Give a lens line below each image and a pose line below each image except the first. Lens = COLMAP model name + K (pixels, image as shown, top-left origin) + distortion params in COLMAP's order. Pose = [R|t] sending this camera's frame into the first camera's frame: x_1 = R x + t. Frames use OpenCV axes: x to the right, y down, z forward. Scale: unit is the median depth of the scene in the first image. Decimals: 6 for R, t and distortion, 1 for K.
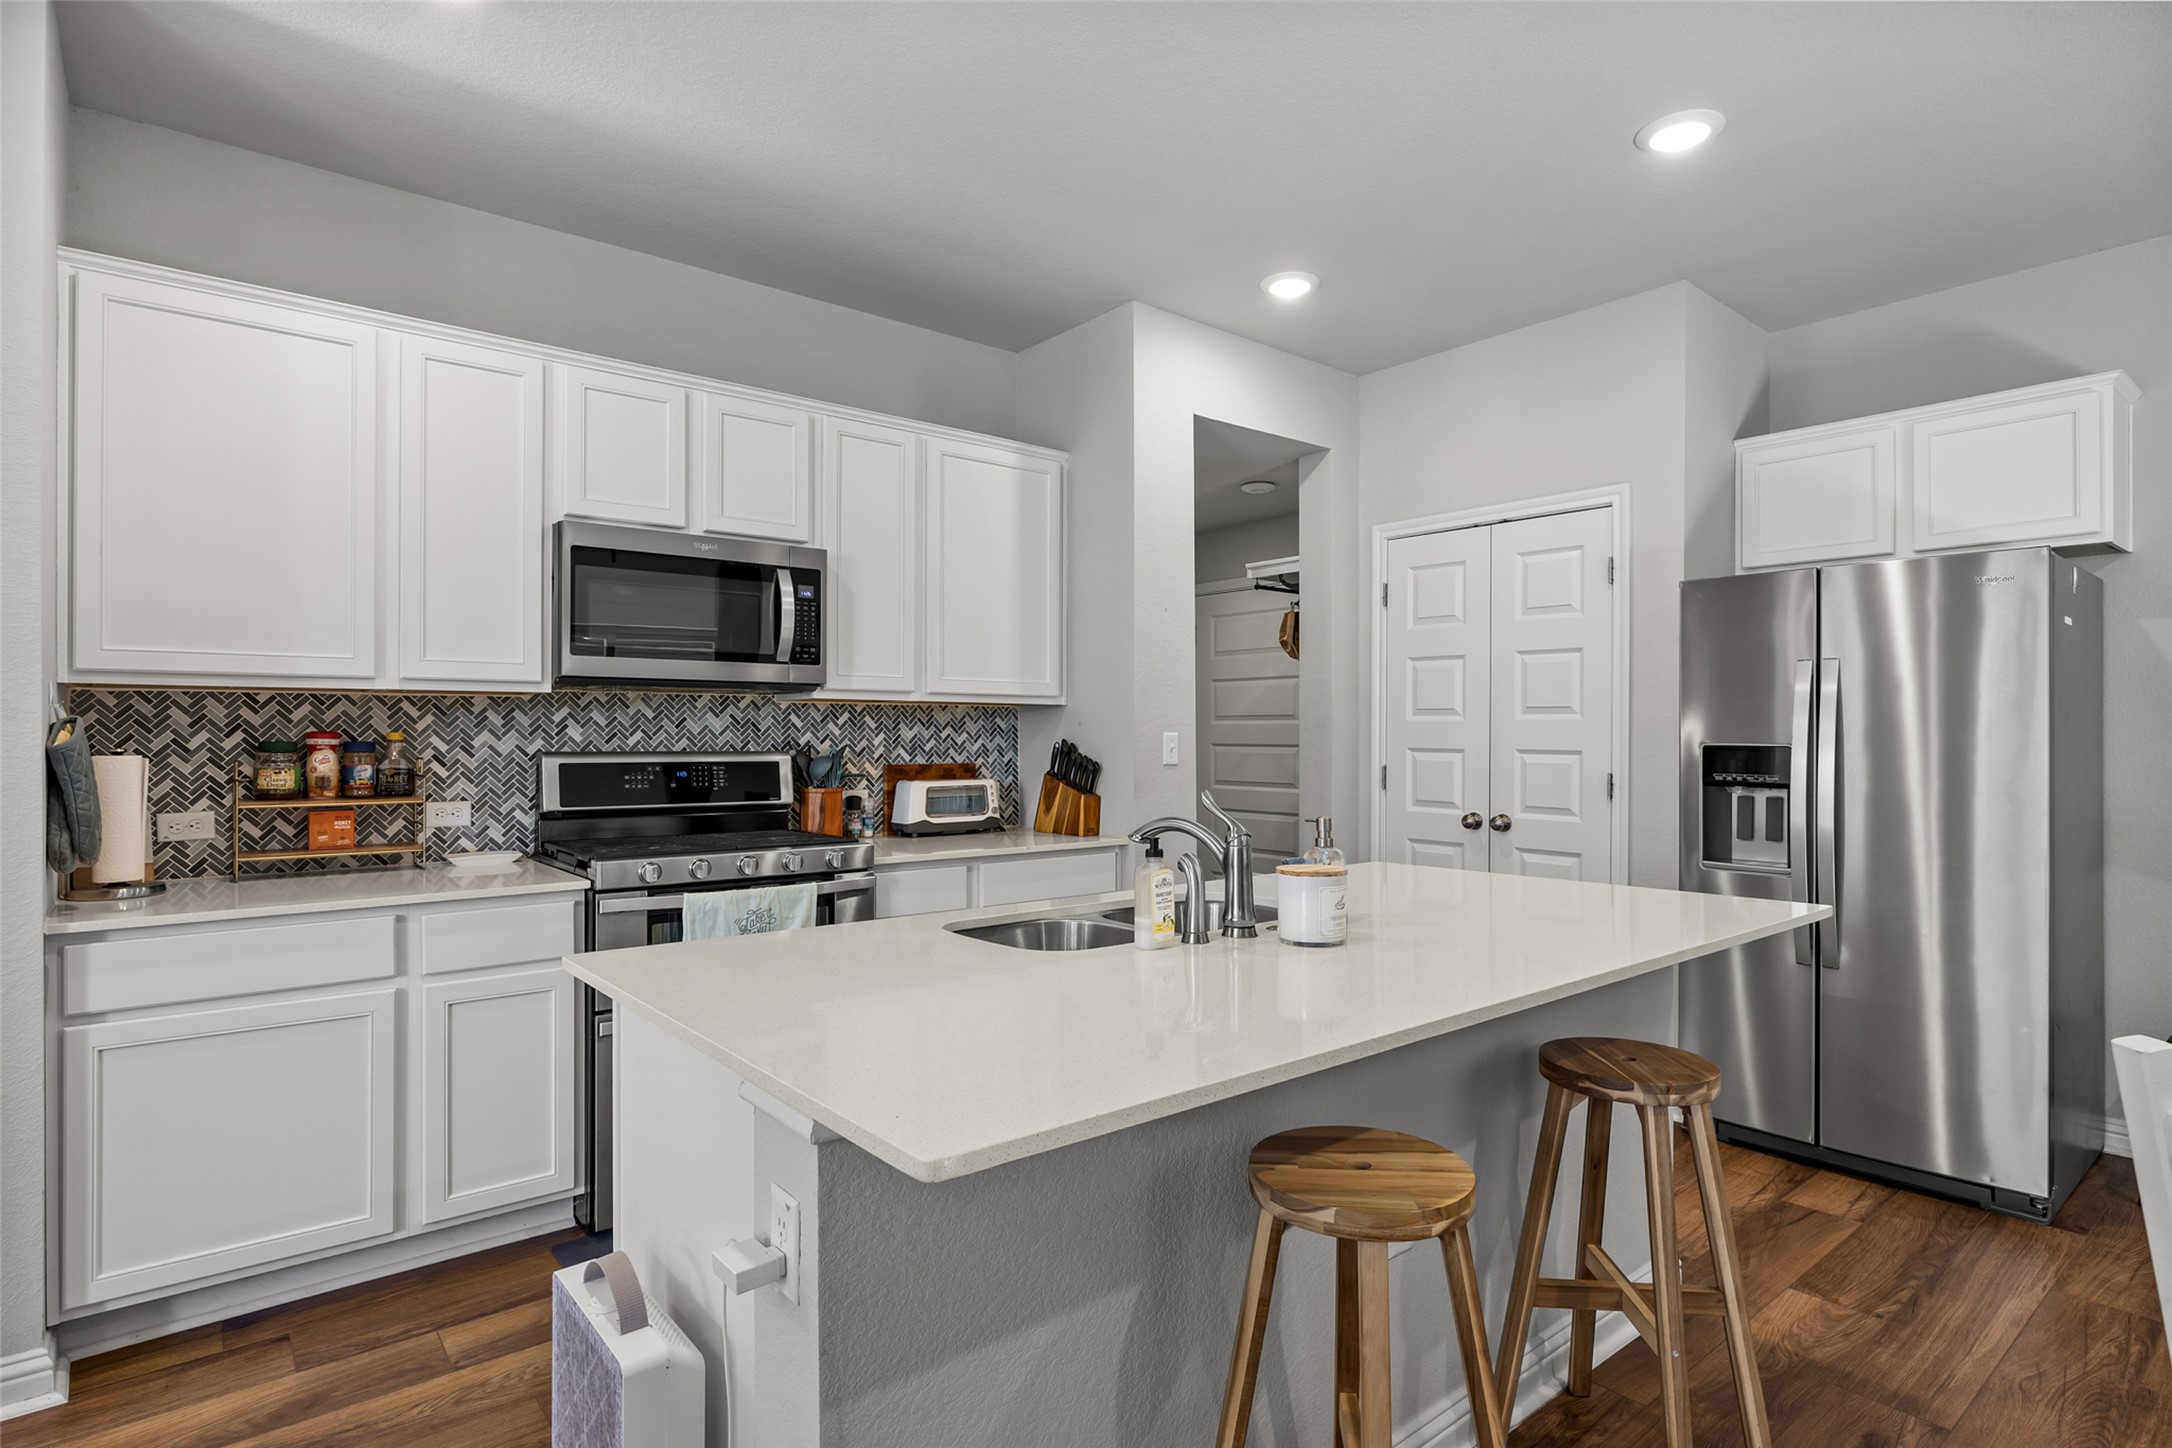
lens RADIAL K [[1105.4, 0, 1080.3], [0, 1105.4, 728.3], [0, 0, 1]] dist [-0.002212, -0.001432]
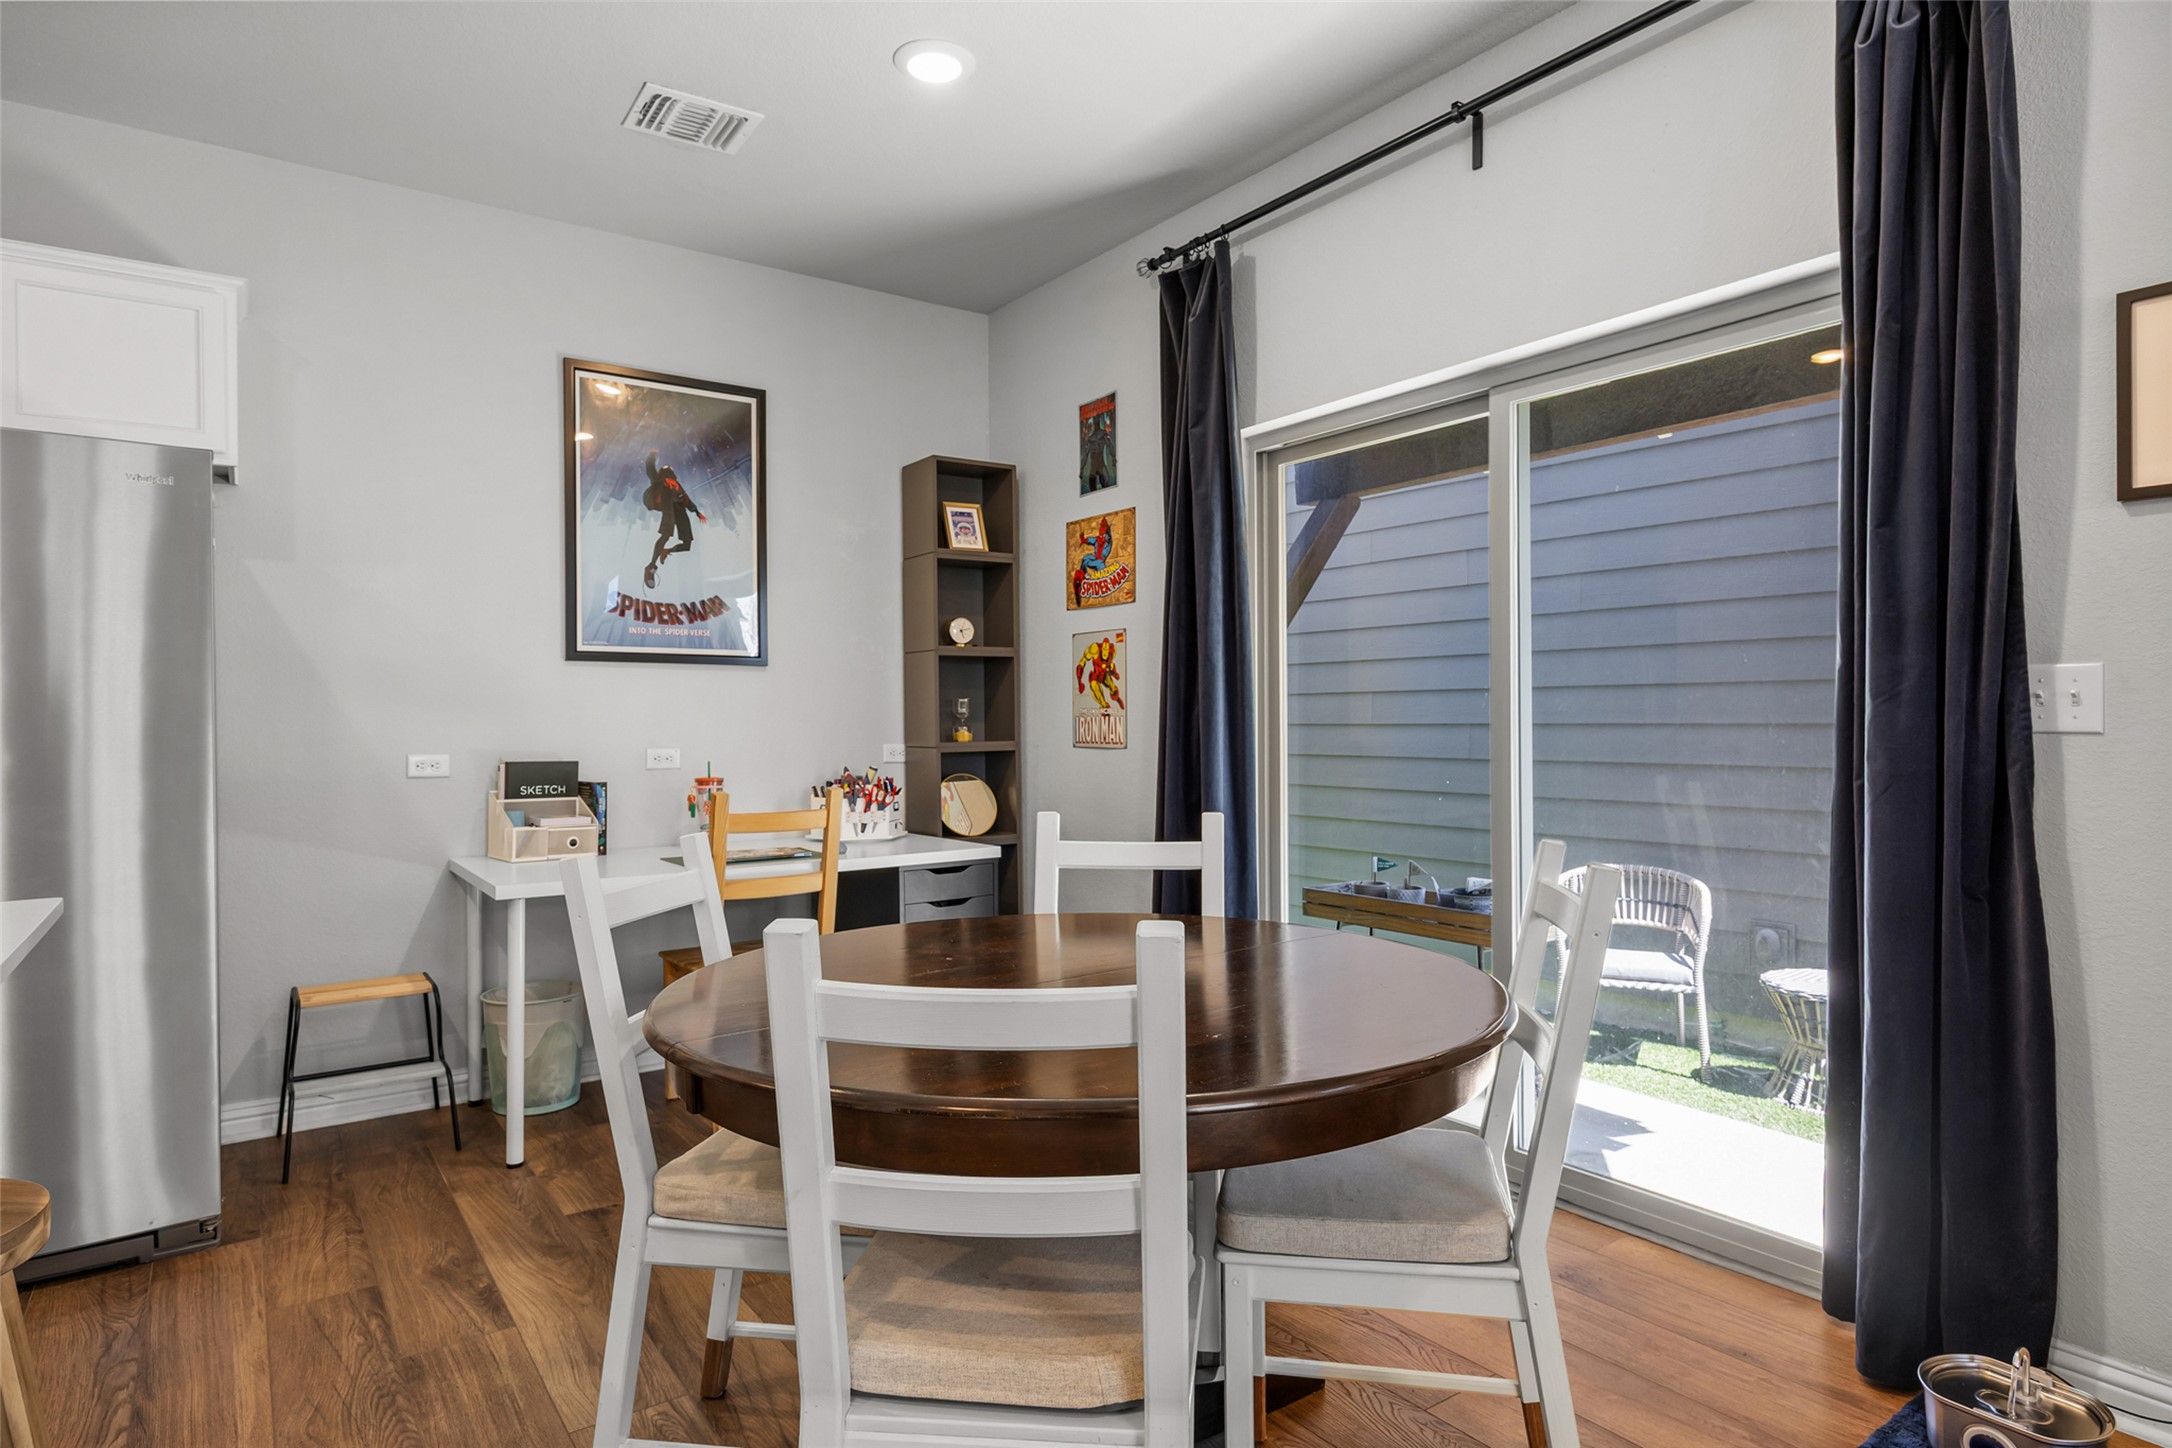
lens RADIAL K [[1199.9, 0, 1086.2], [0, 1199.9, 726.8], [0, 0, 1]] dist [0.003614, 0.000831]
pose [[0.060860, -0.006702, 0.998124, -0.007686], [0.003772, 0.999972, 0.006485, 0.036605], [-0.998139, 0.003371, 0.060883, 0.220009]]
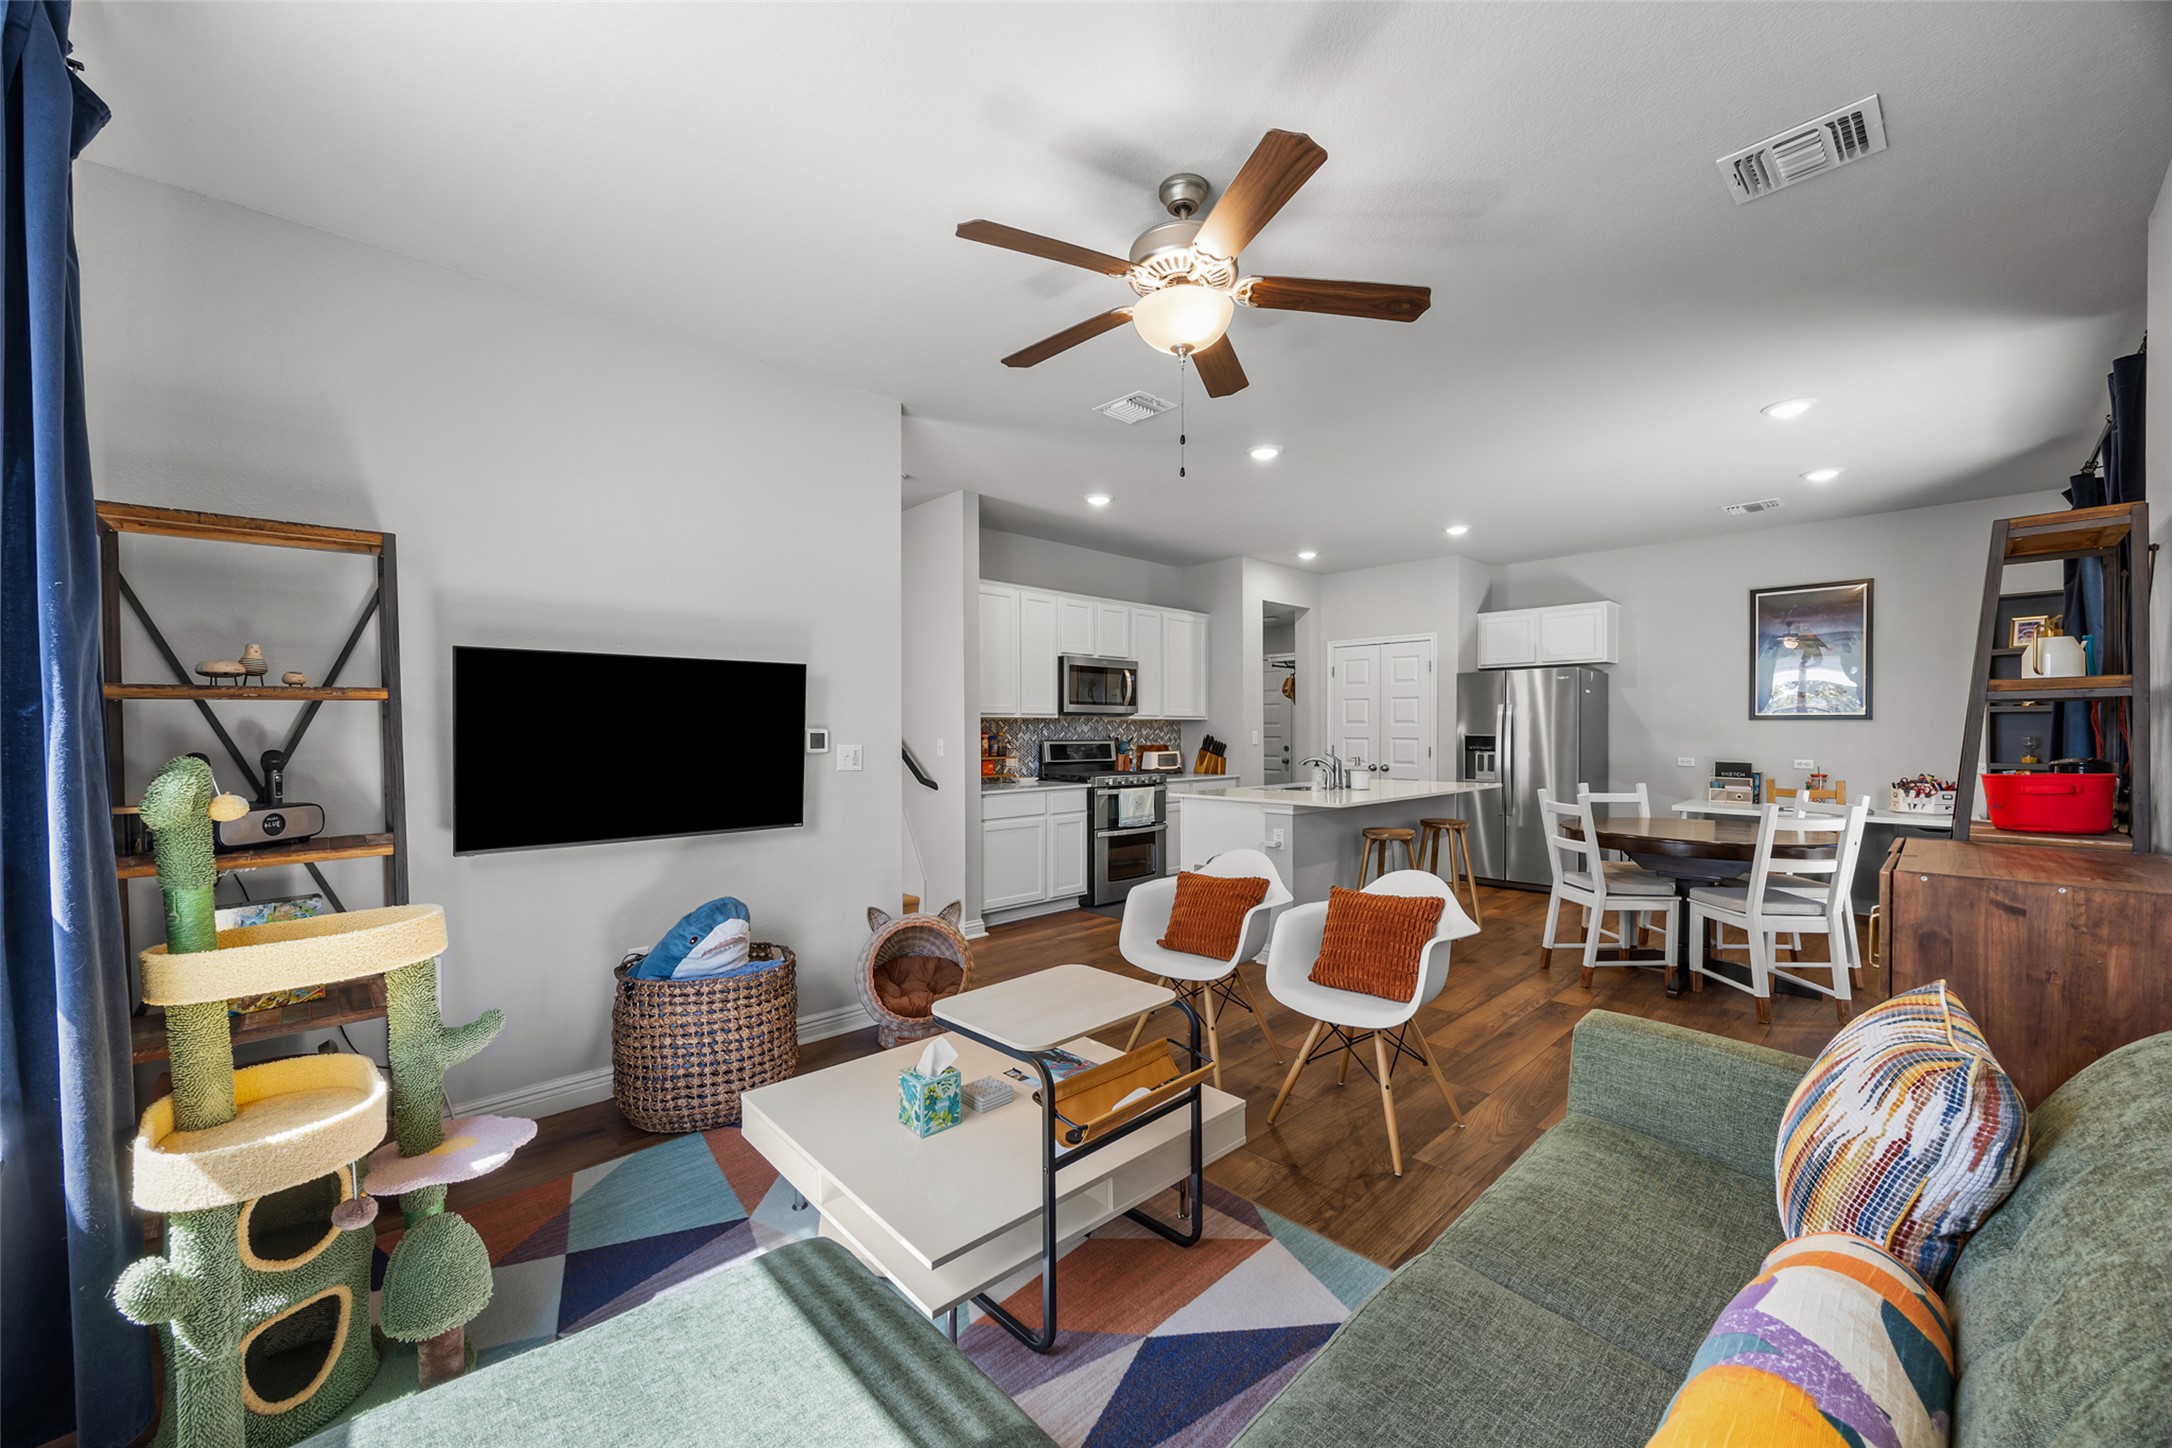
lens RADIAL K [[823.2, 0, 1081.5], [0, 823.2, 730.0], [0, 0, 1]] dist [0.000387, 0.000065]
pose [[0.997328, -0.003491, 0.072969, -0.490474], [0.003203, 0.999987, 0.004060, -0.009128], [-0.072982, -0.003815, 0.997326, -0.887982]]
